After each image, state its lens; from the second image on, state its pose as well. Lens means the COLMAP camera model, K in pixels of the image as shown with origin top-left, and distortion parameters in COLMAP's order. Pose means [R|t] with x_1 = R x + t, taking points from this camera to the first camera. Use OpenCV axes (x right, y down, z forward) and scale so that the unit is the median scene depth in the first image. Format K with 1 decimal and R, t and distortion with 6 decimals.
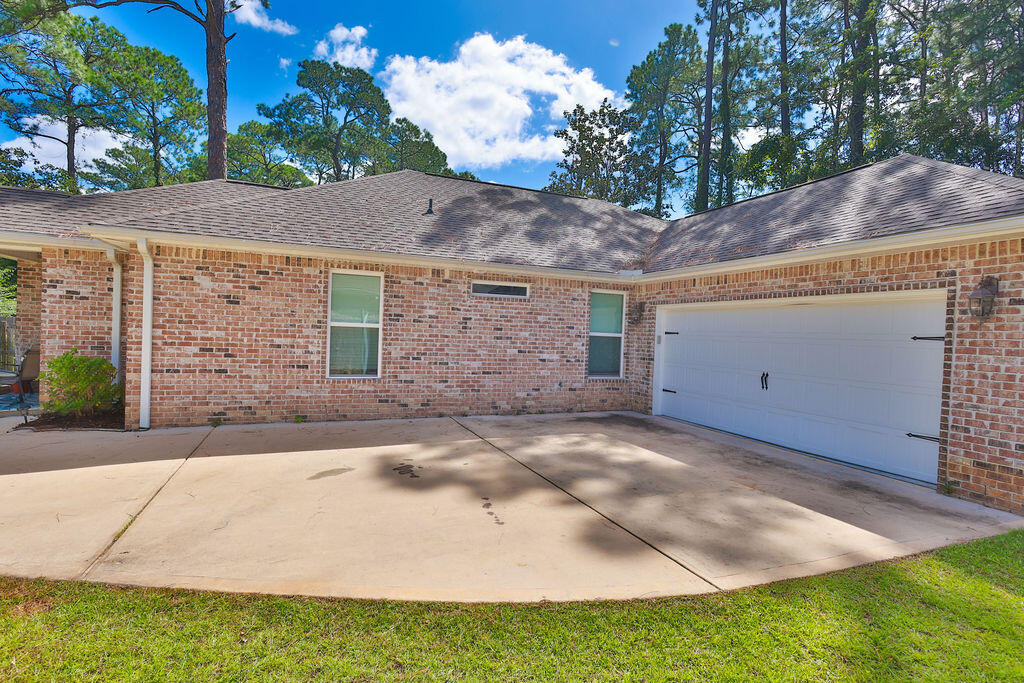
lens RADIAL K [[500.0, 0, 514.0], [0, 500.0, 343.1], [0, 0, 1]] dist [0.000815, 0.002782]
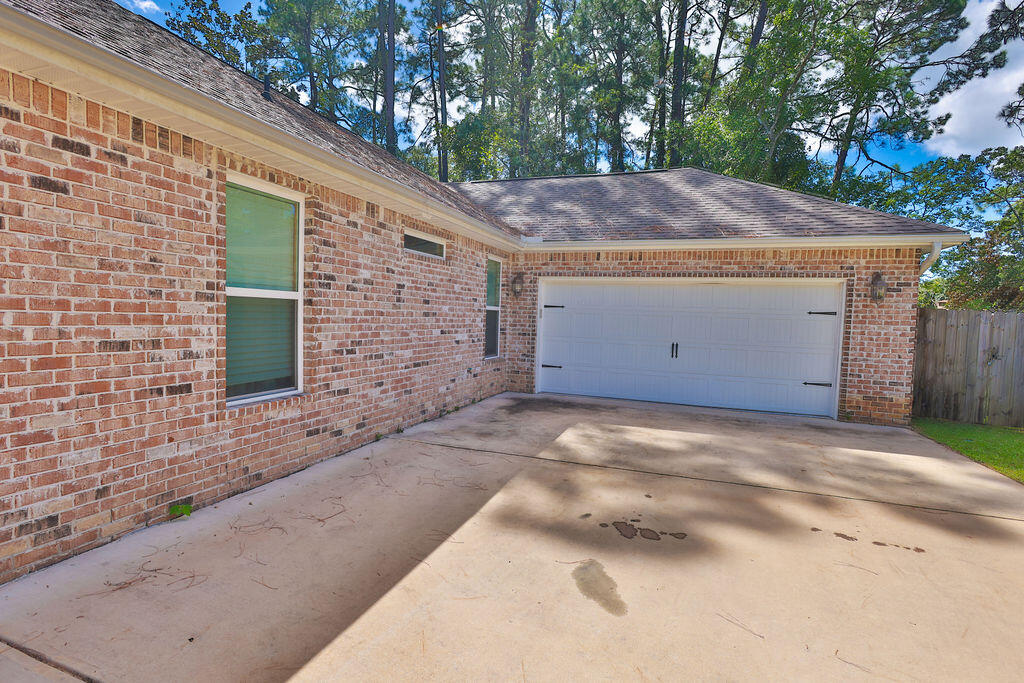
lens RADIAL K [[500.0, 0, 516.7], [0, 500.0, 342.7], [0, 0, 1]] dist [0.000815, 0.002782]
pose [[0.666974, -0.056055, 0.742970, -0.552239], [0.007307, 0.997610, 0.068707, -0.020934], [-0.745045, -0.040397, 0.665789, 0.500213]]
